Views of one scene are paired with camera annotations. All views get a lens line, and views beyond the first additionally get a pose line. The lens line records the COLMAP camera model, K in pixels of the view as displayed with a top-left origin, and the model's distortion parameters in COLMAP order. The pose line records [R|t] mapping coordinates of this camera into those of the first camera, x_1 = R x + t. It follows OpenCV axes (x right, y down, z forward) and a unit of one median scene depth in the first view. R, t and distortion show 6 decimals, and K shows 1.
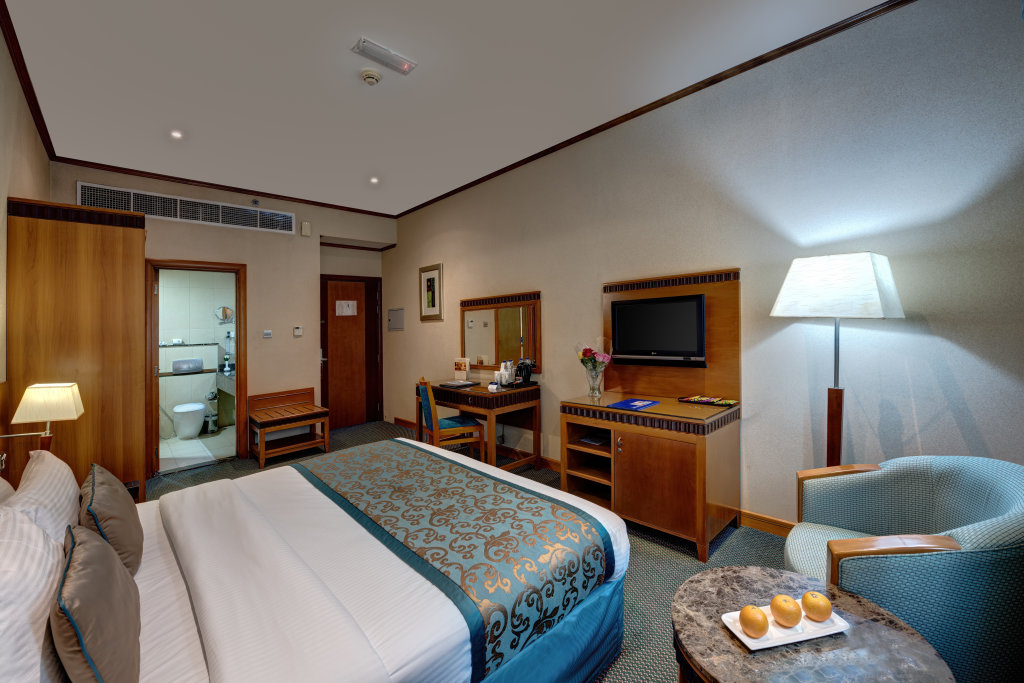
lens RADIAL K [[410.0, 0, 512.0], [0, 410.0, 341.5], [0, 0, 1]] dist [-0.000872, -0.000070]
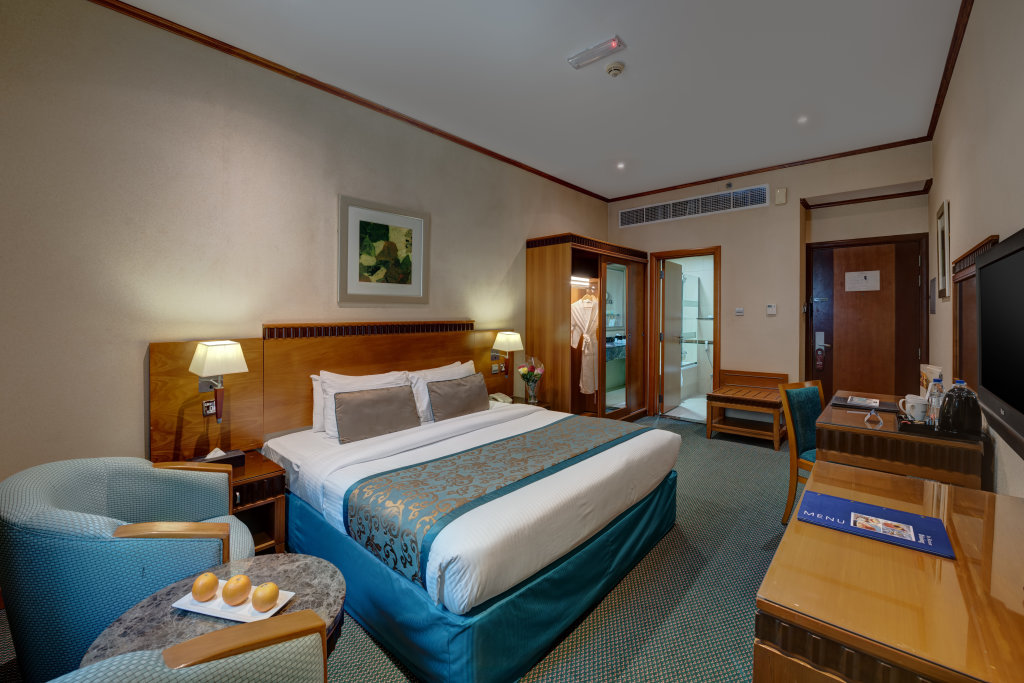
lens RADIAL K [[422.0, 0, 513.9], [0, 422.0, 310.7], [0, 0, 1]] dist [-0.000504, 0.000019]
pose [[0.084766, 0.032760, -0.995862, 0.641478], [-0.043566, 0.998625, 0.029143, -0.044751], [0.995448, 0.040916, 0.086076, 0.594922]]
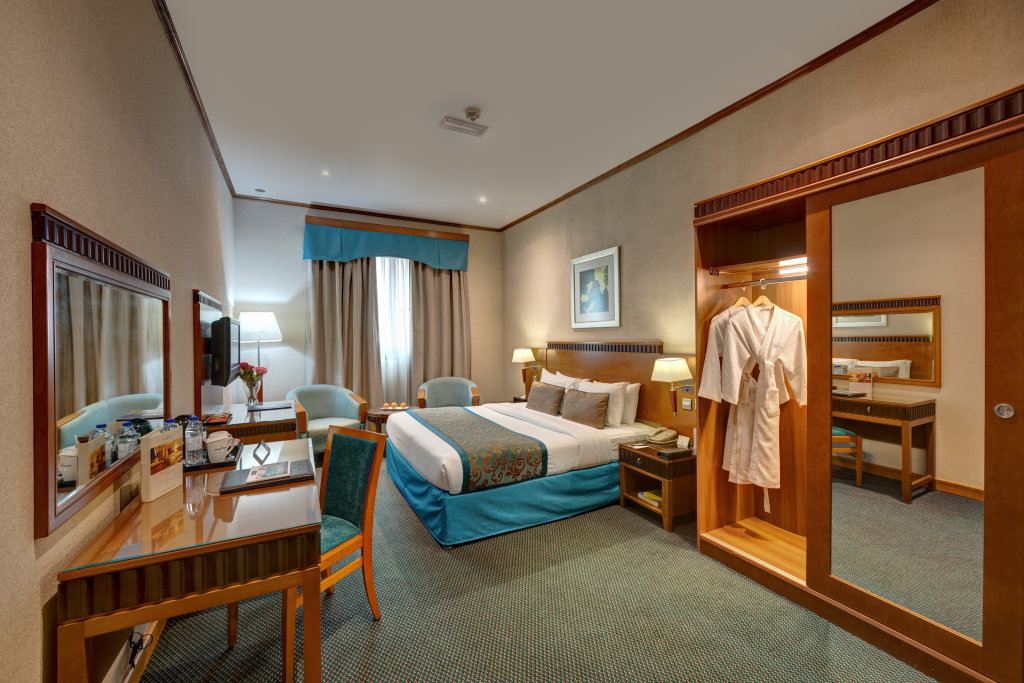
lens RADIAL K [[410.0, 0, 512.0], [0, 410.0, 341.5], [0, 0, 1]] dist [-0.000872, -0.000070]
pose [[-0.961508, 0.039596, 0.271910, -0.697403], [0.051606, 0.997976, 0.037160, -0.036877], [-0.269889, 0.049762, -0.961605, 1.897380]]
